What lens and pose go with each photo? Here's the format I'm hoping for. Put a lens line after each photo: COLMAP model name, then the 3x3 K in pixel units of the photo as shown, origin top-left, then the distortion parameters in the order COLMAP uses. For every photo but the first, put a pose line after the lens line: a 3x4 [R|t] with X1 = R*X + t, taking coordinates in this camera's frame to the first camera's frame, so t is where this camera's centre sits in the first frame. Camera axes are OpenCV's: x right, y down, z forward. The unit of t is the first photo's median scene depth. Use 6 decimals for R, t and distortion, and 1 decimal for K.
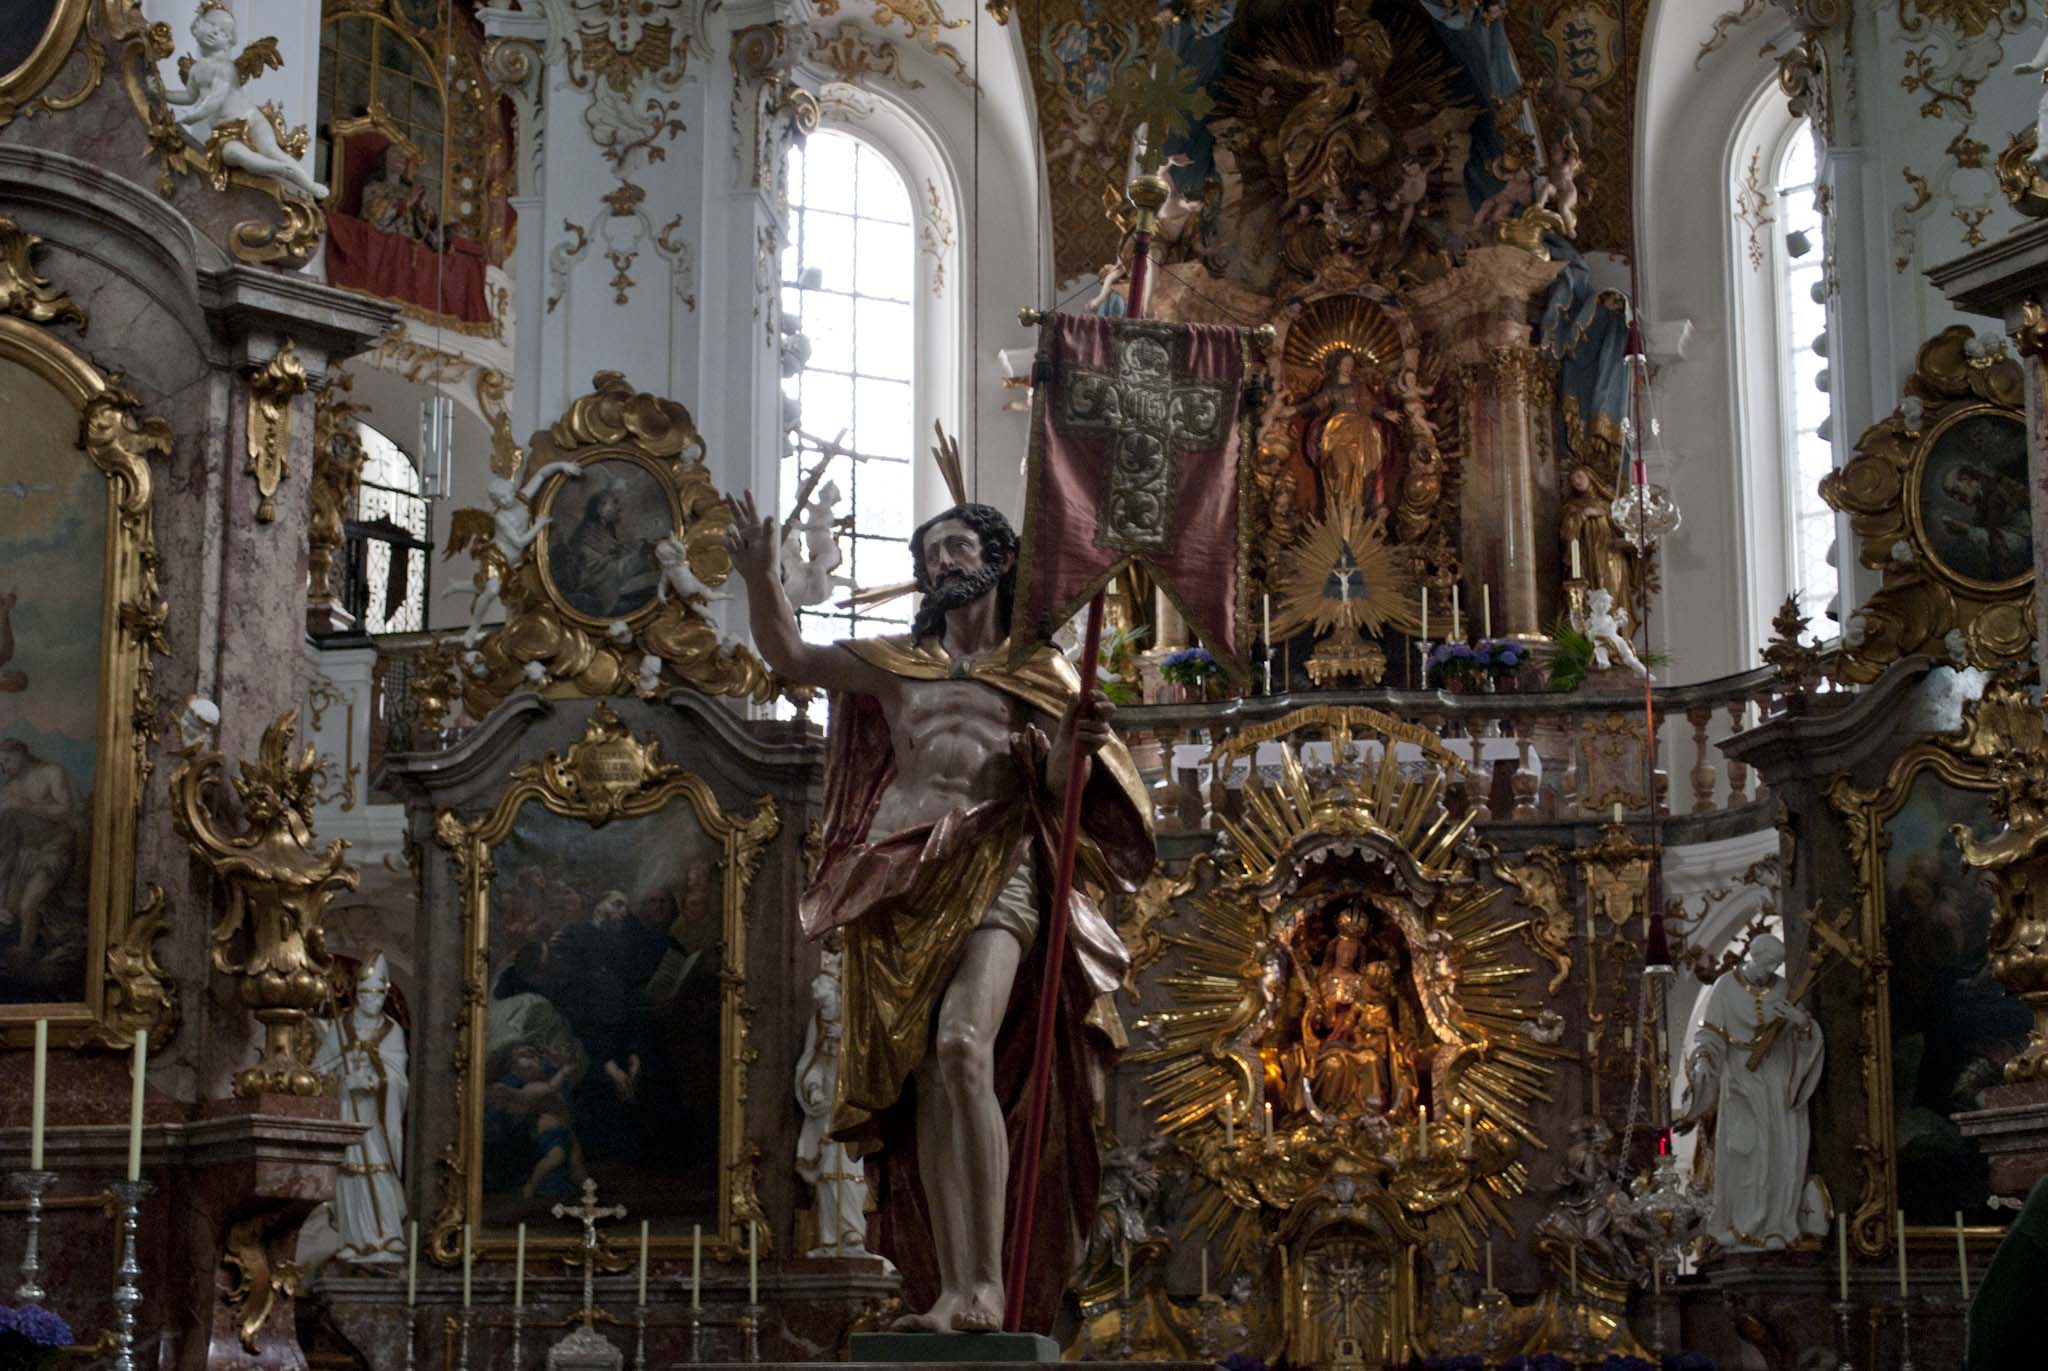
lens RADIAL K [[3706.4, 0, 1024.0], [0, 3706.4, 685.5], [0, 0, 1]] dist [0.030060, -0.044984]
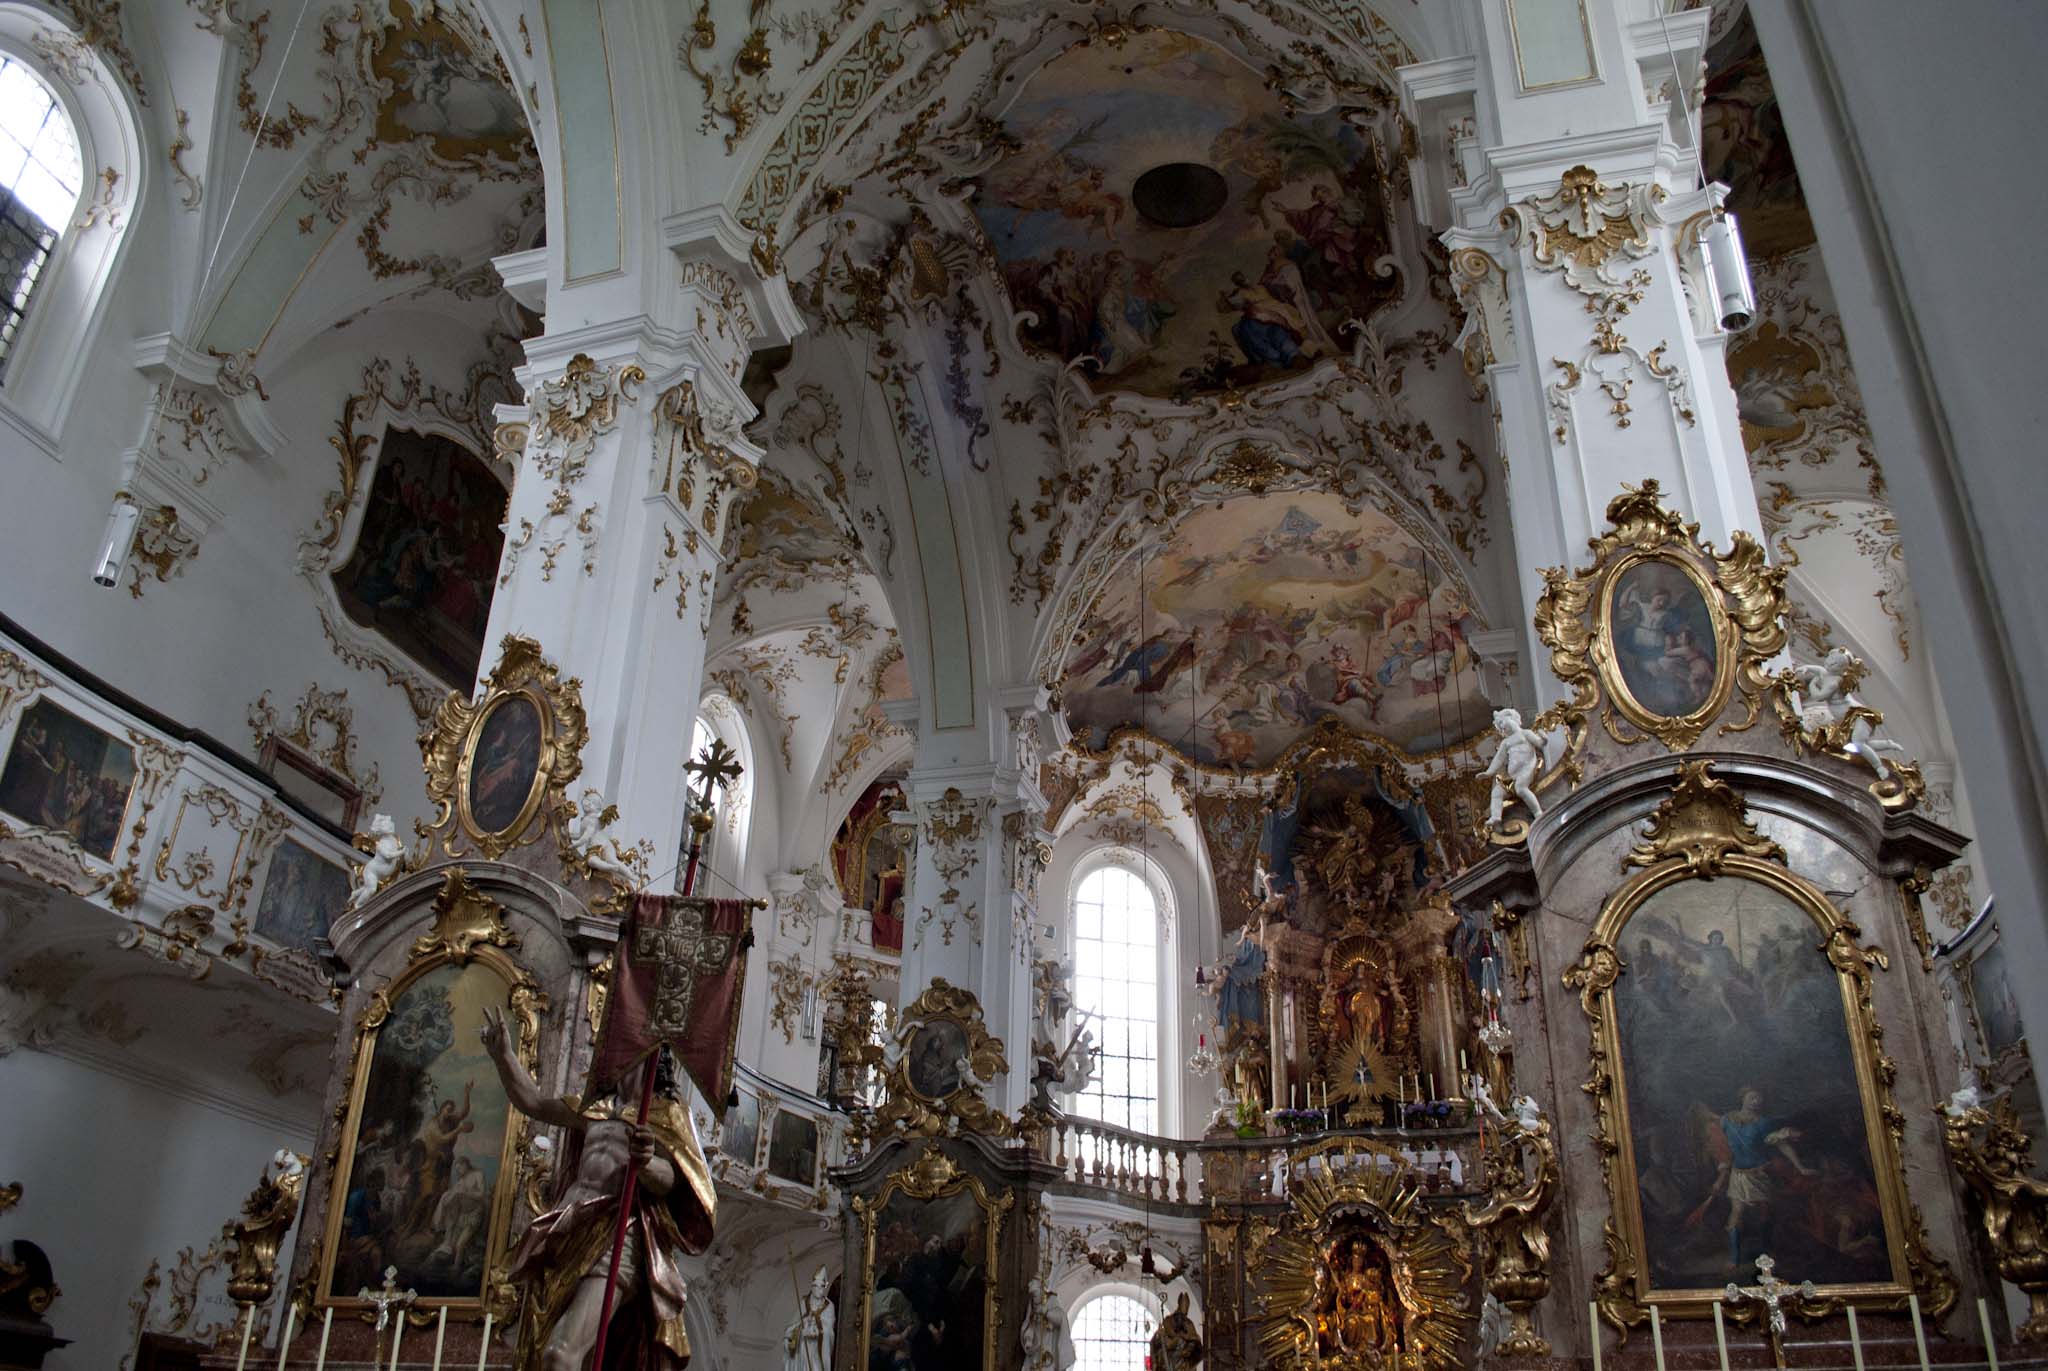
lens RADIAL K [[1615.8, 0, 1024.0], [0, 1615.8, 685.5], [0, 0, 1]] dist [-0.078309, 0.000350]
pose [[0.983853, -0.058437, -0.169171, 0.095521], [0.010950, 0.963080, -0.268993, 0.001854], [0.178645, 0.262797, 0.948169, 0.098078]]
